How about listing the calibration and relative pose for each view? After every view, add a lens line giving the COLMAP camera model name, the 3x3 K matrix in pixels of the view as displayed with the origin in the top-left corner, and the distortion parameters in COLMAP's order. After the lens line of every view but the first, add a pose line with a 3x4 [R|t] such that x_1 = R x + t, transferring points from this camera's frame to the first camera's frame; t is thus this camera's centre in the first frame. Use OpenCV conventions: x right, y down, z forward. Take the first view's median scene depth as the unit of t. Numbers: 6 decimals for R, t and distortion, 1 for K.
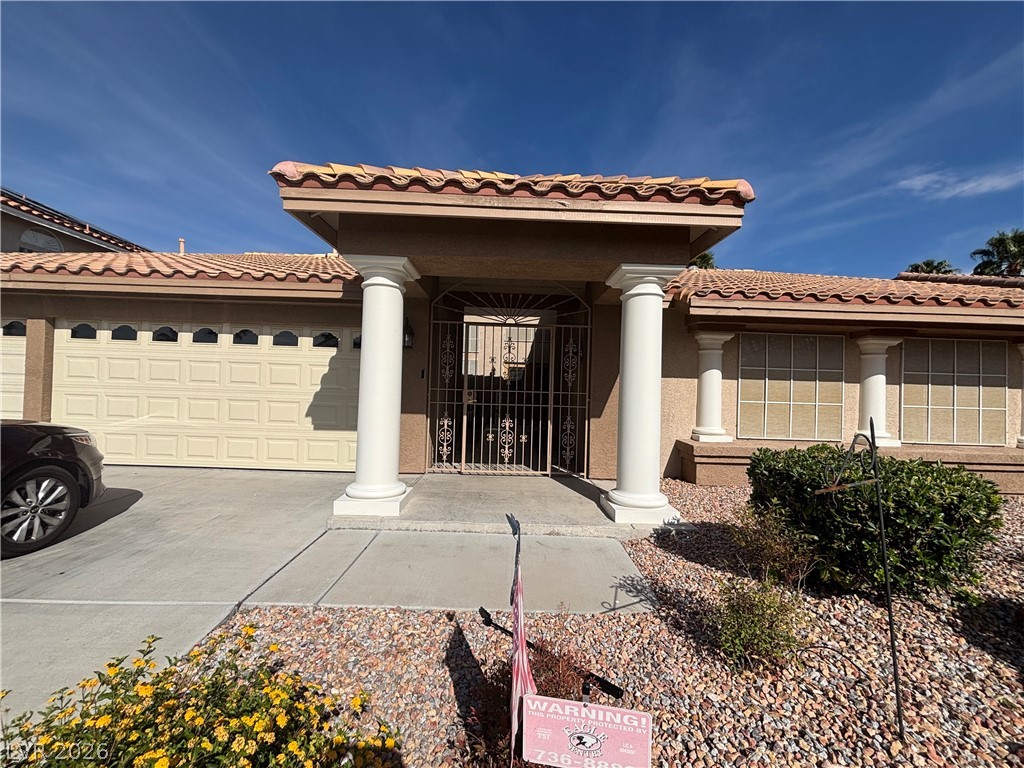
lens RADIAL K [[413.4, 0, 511.4], [0, 413.4, 386.4], [0, 0, 1]] dist [-0.003171, -0.000037]
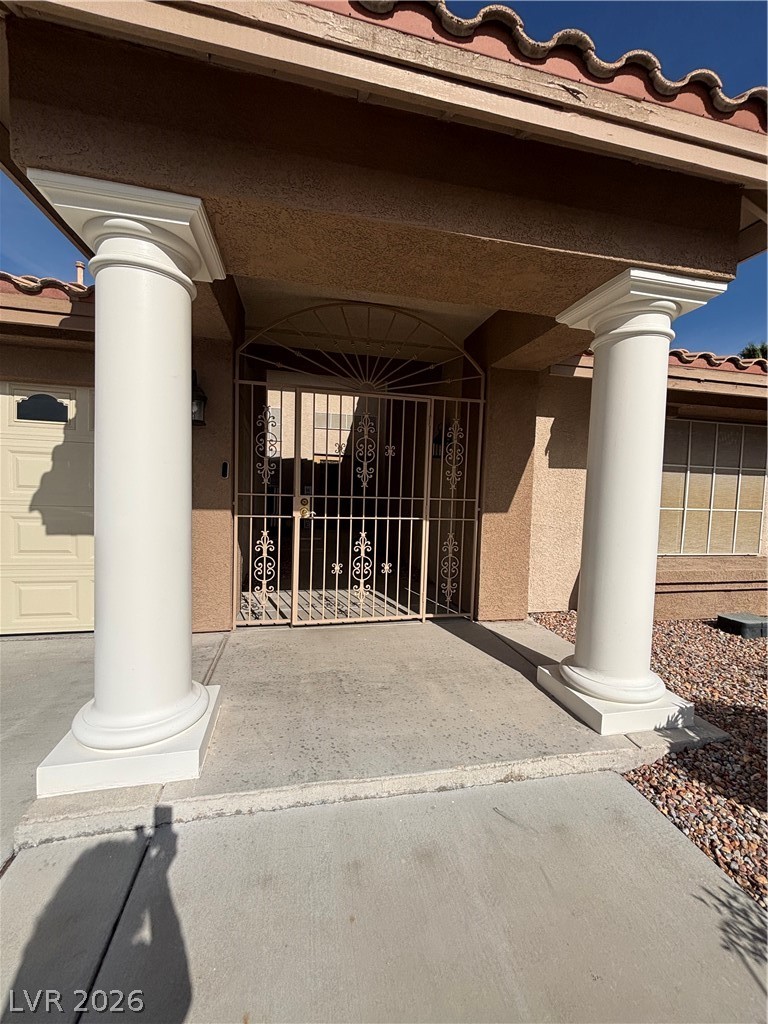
lens RADIAL K [[414.4, 0, 384.0], [0, 414.4, 512.0], [0, 0, 1]] dist [0.001268, 0.000256]
pose [[0.980246, -0.011497, 0.197447, -0.106003], [-0.004272, 0.996845, 0.079253, -0.017159], [-0.197735, -0.078531, 0.977105, 0.357319]]
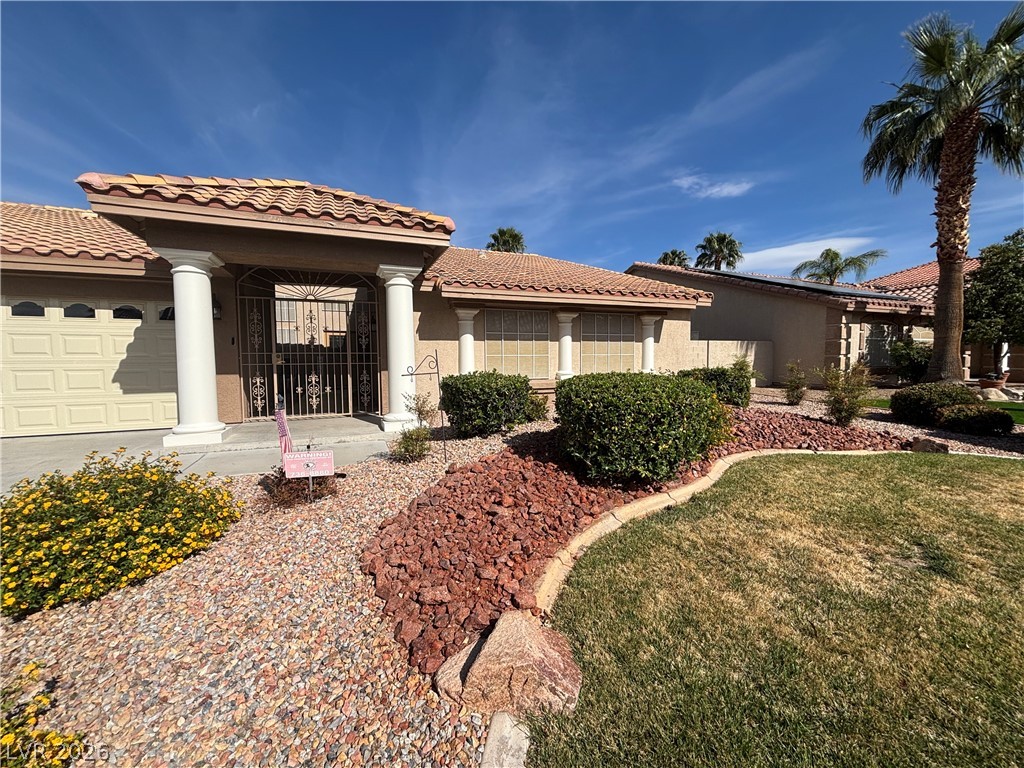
lens RADIAL K [[413.4, 0, 511.4], [0, 413.4, 386.4], [0, 0, 1]] dist [-0.003171, -0.000037]
pose [[0.928734, -0.061329, 0.365638, 0.090841], [0.033095, 0.996000, 0.083000, 0.027817], [-0.369266, -0.064984, 0.927049, -0.420903]]
